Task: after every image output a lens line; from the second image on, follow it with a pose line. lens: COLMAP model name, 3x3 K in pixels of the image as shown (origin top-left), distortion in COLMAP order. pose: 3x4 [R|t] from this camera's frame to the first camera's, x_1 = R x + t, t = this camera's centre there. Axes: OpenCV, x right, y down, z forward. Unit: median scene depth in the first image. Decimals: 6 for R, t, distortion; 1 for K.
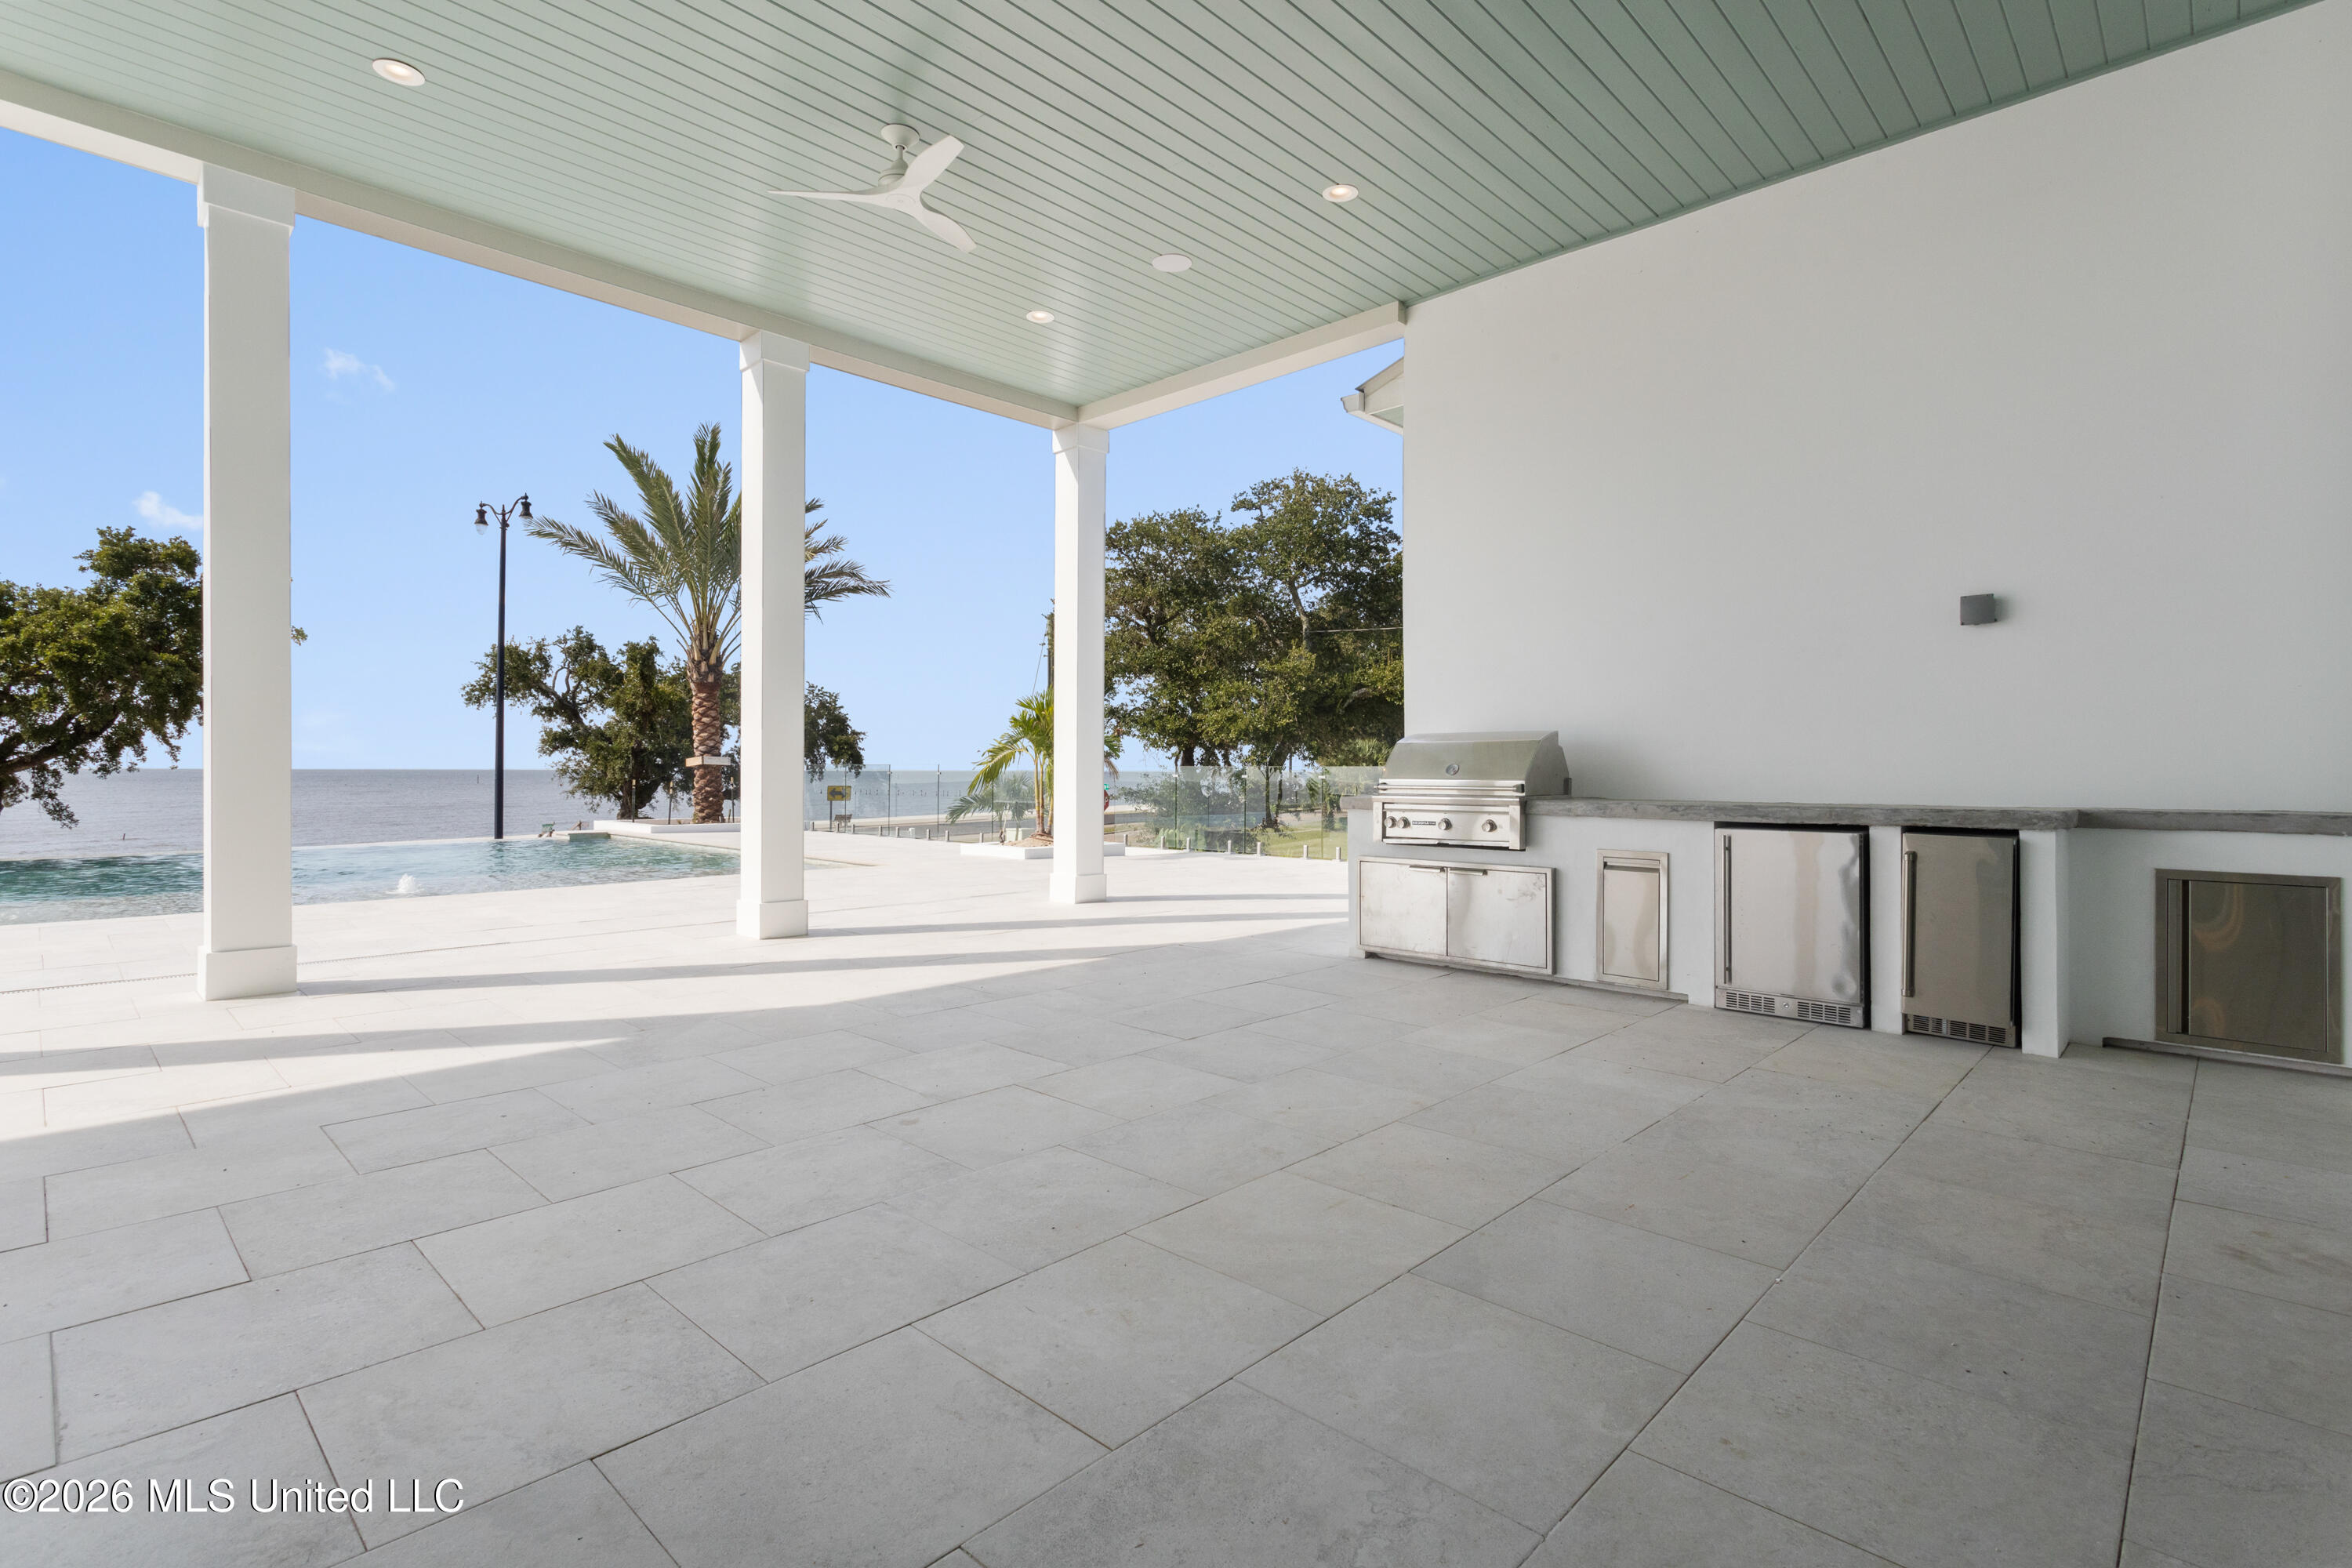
lens RADIAL K [[1104.6, 0, 1169.8], [0, 1104.6, 779.4], [0, 0, 1]] dist [0.000713, 0.001940]
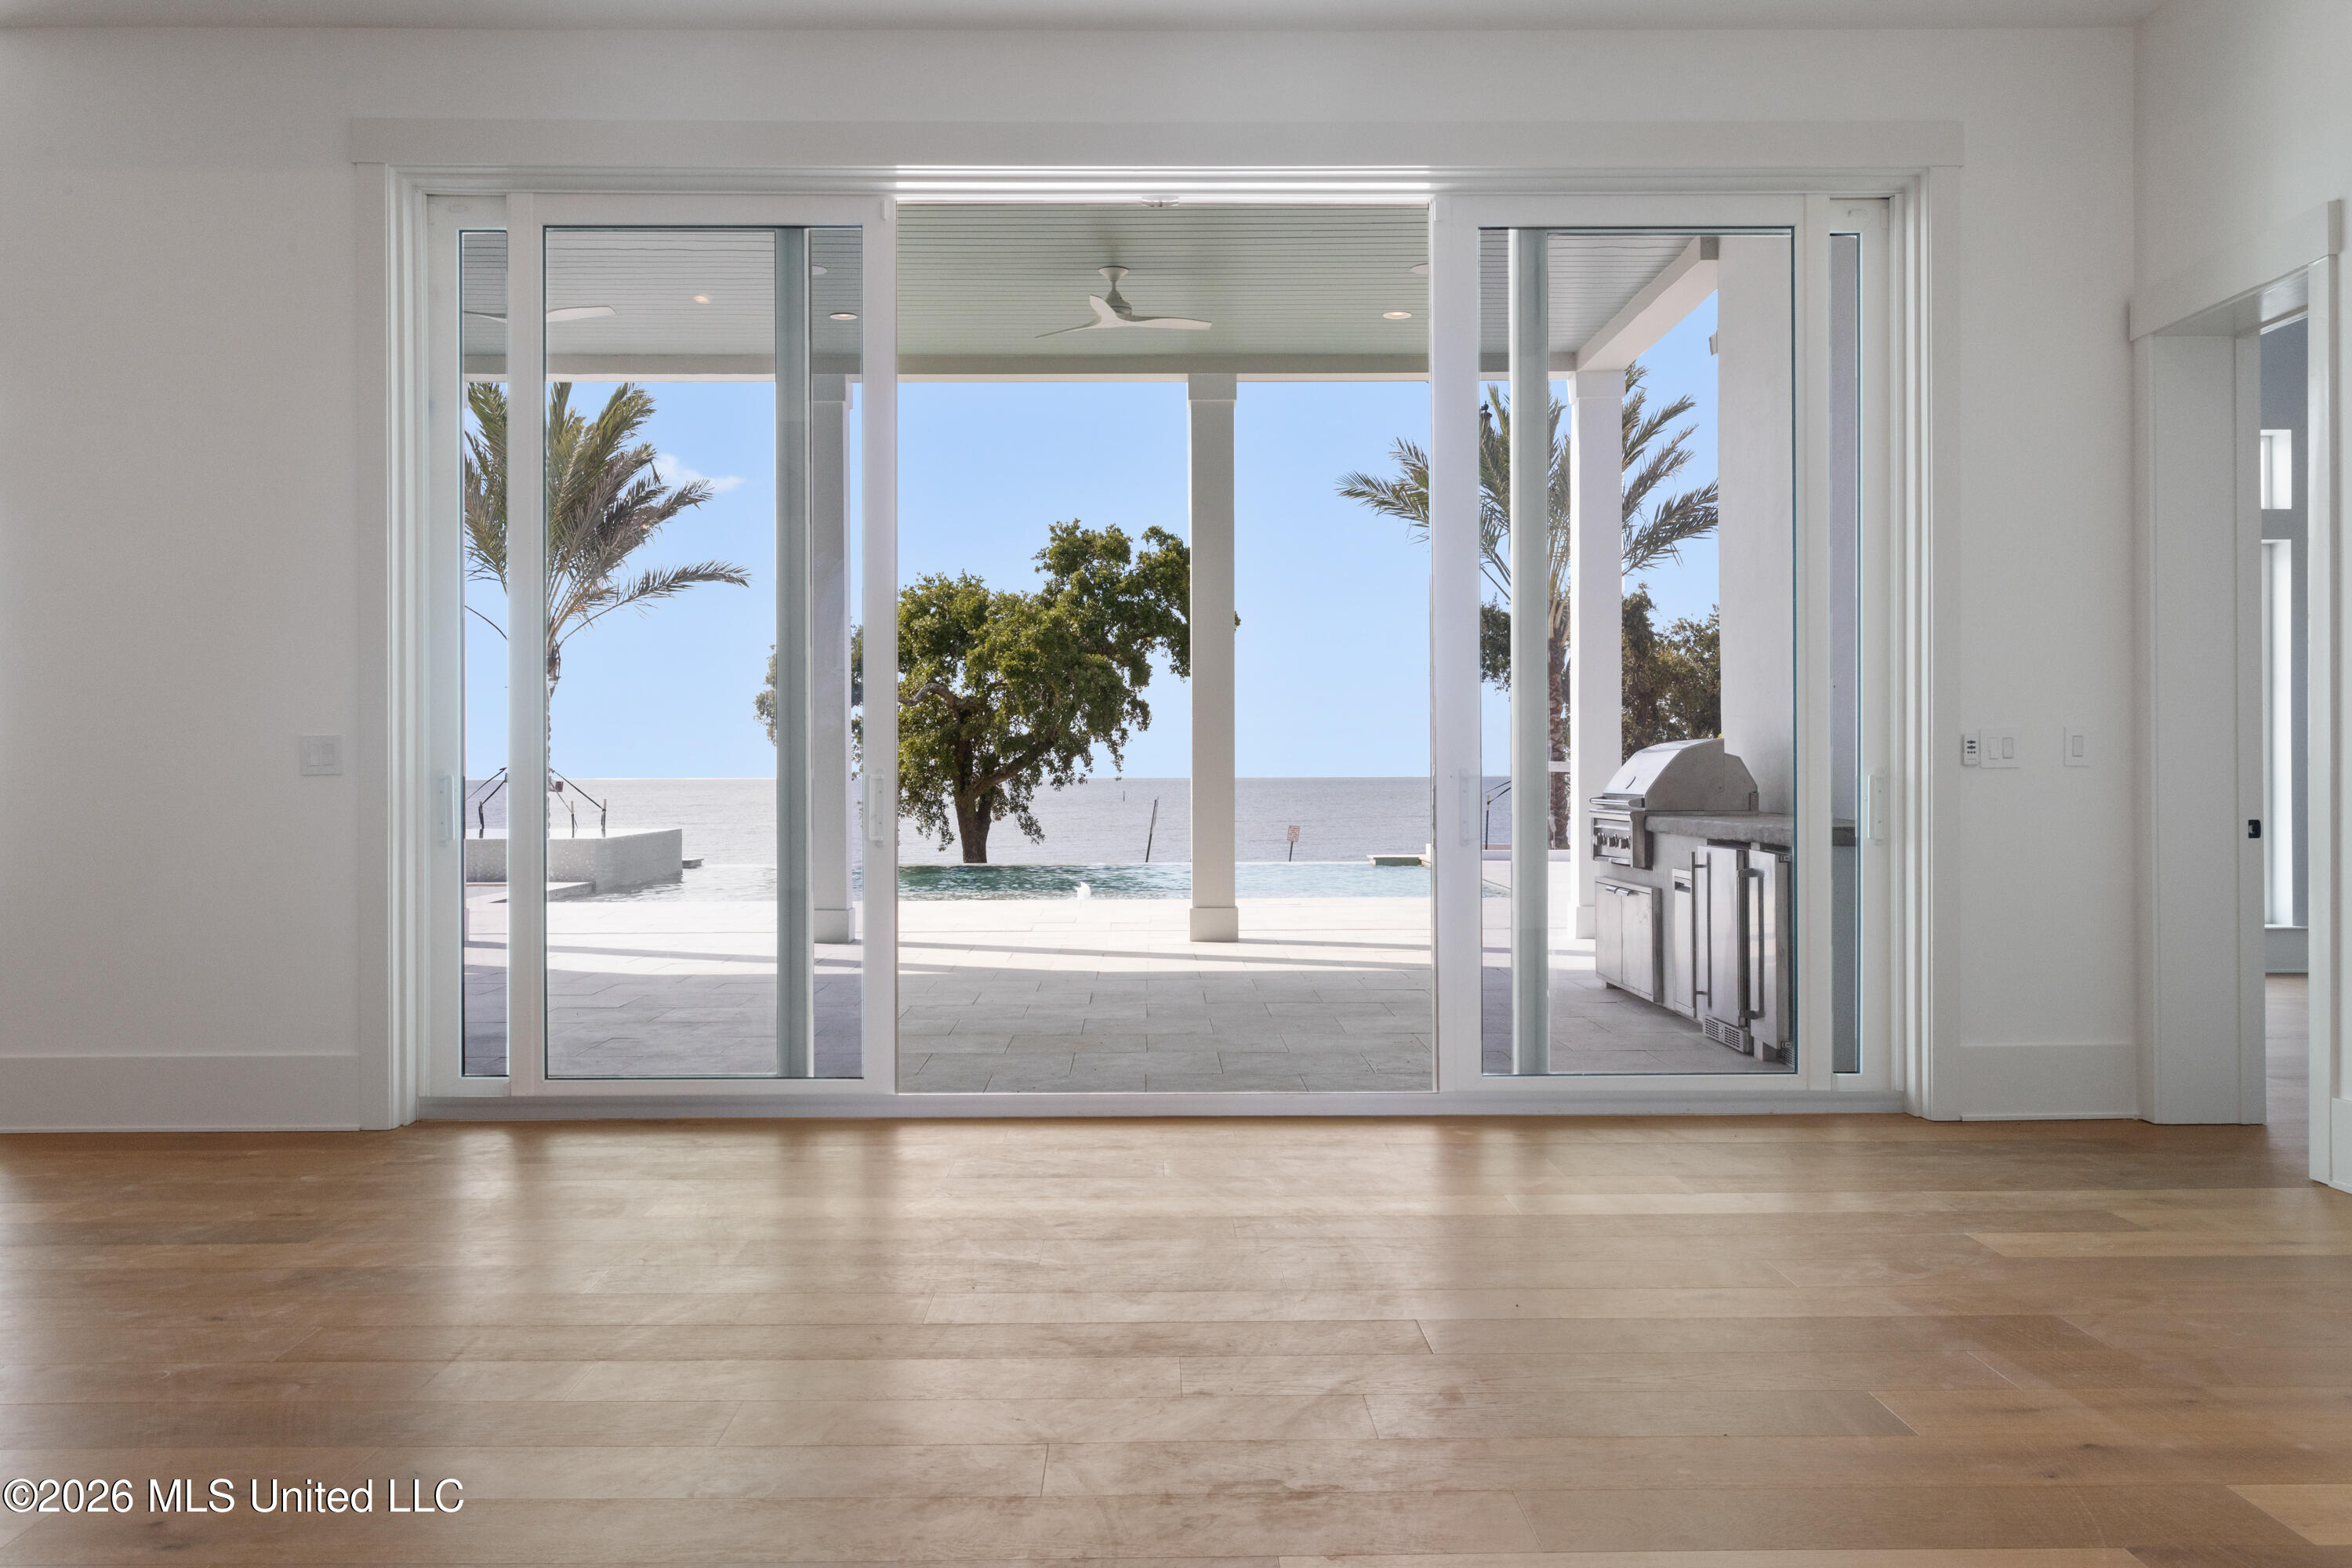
lens RADIAL K [[1979.8, 0, 1174.5], [0, 1979.8, 772.7], [0, 0, 1]] dist [0.006538, 0.001413]
pose [[0.705774, -0.007342, -0.708399, 0.313953], [0.001300, 0.999958, -0.009069, -0.000698], [0.708436, 0.005480, 0.705754, -0.117856]]
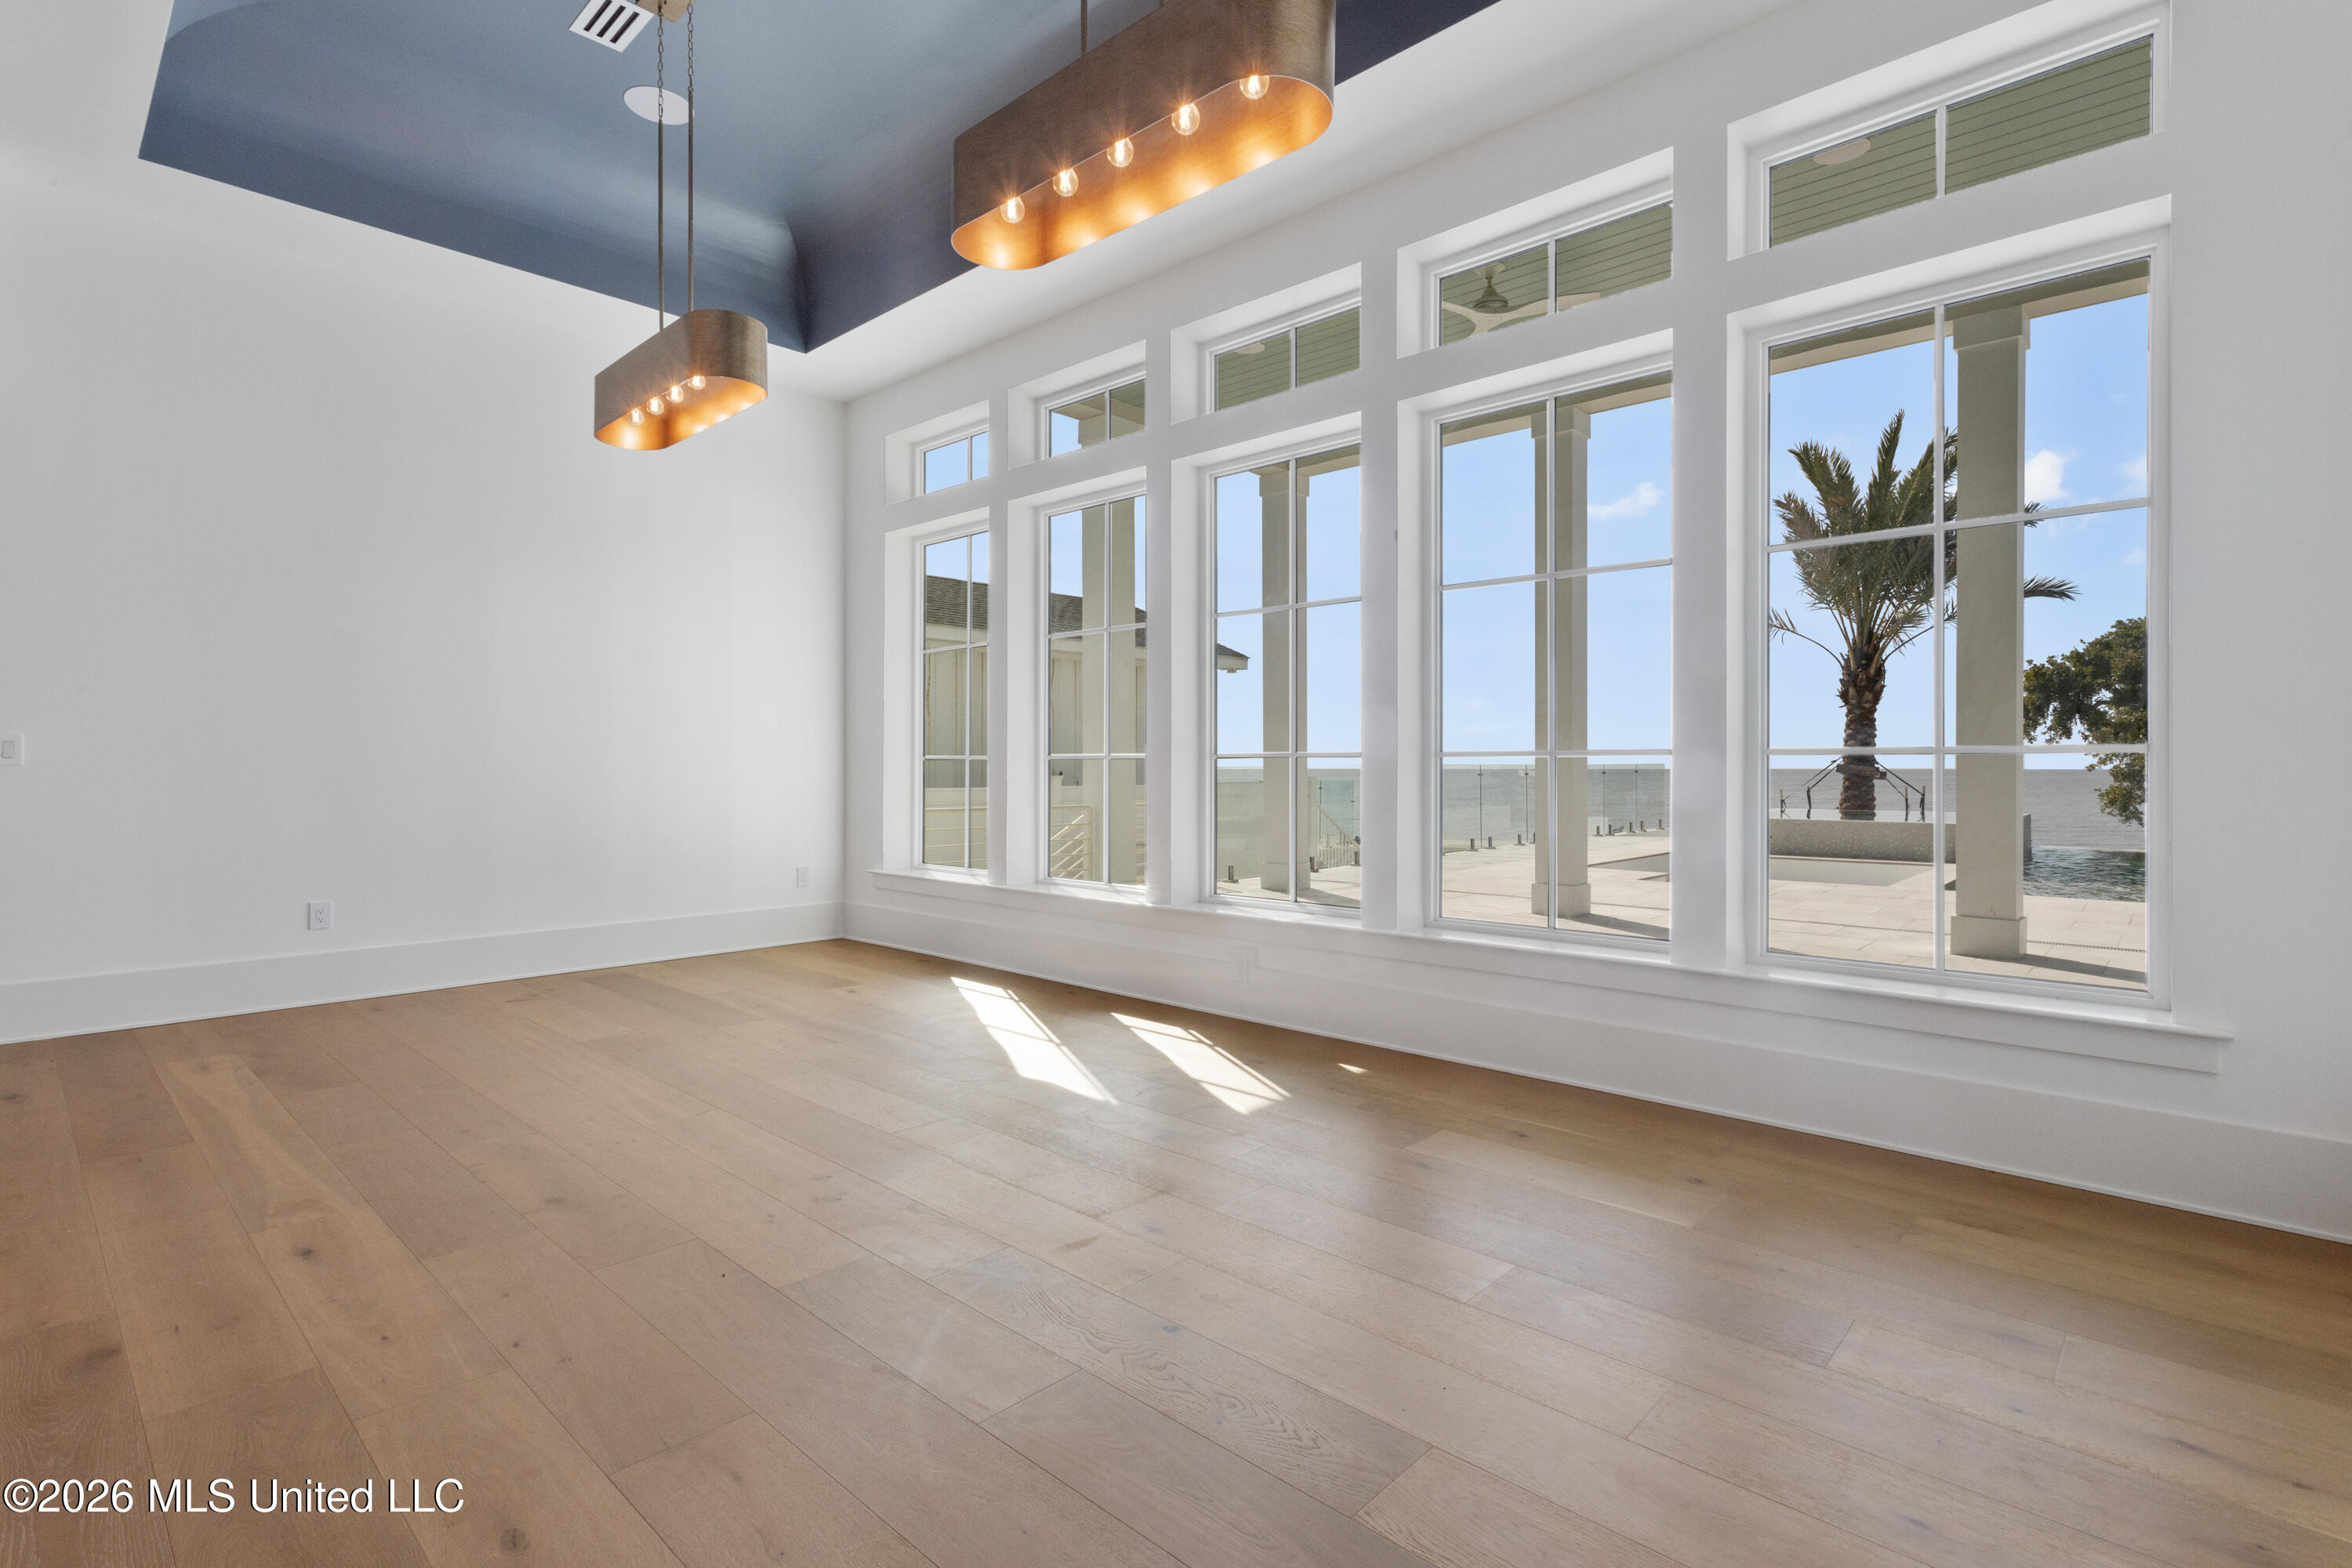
lens RADIAL K [[1104.6, 0, 1179.1], [0, 1104.6, 794.0], [0, 0, 1]] dist [0.000713, 0.001940]
pose [[0.029335, 0.019362, -0.999382, 0.010519], [-0.007587, 0.999788, 0.019147, -0.001968], [0.999541, 0.007021, 0.029475, -0.080615]]
